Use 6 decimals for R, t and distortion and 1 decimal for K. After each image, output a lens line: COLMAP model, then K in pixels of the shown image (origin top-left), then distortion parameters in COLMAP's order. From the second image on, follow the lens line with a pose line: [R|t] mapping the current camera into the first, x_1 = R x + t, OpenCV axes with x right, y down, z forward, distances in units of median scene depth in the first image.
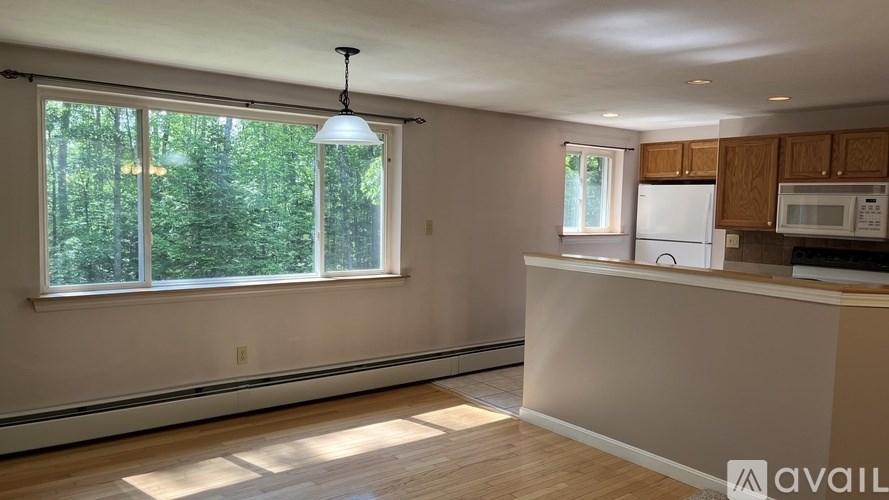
lens RADIAL K [[670.8, 0, 448.3], [0, 670.8, 247.3], [0, 0, 1]] dist [0.044508, -0.022902]
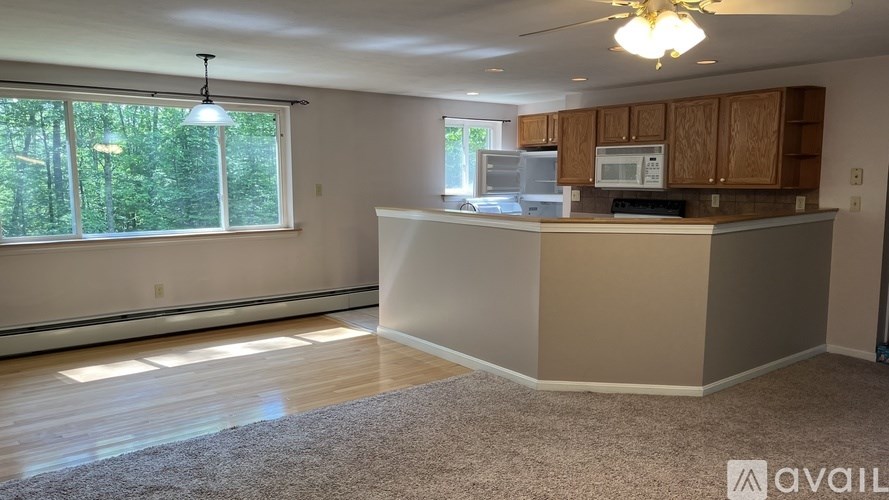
lens RADIAL K [[670.8, 0, 442.9], [0, 670.8, 252.5], [0, 0, 1]] dist [0.044508, -0.022902]
pose [[0.999671, -0.023103, -0.011153, 0.219865], [0.023641, 0.998432, 0.050744, 0.029526], [0.009964, -0.050991, 0.998649, -0.246343]]
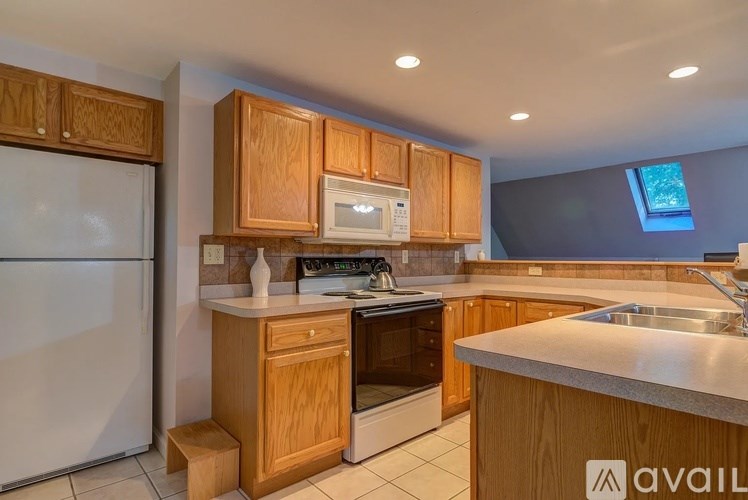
lens RADIAL K [[404.7, 0, 374.3], [0, 404.7, 250.0], [0, 0, 1]] dist [-0.002223, -0.000200]
pose [[-0.051550, -0.008499, 0.998634, 0.020231], [0.059692, 0.998150, 0.011576, -0.009956], [-0.996885, 0.060207, -0.050947, 0.984591]]
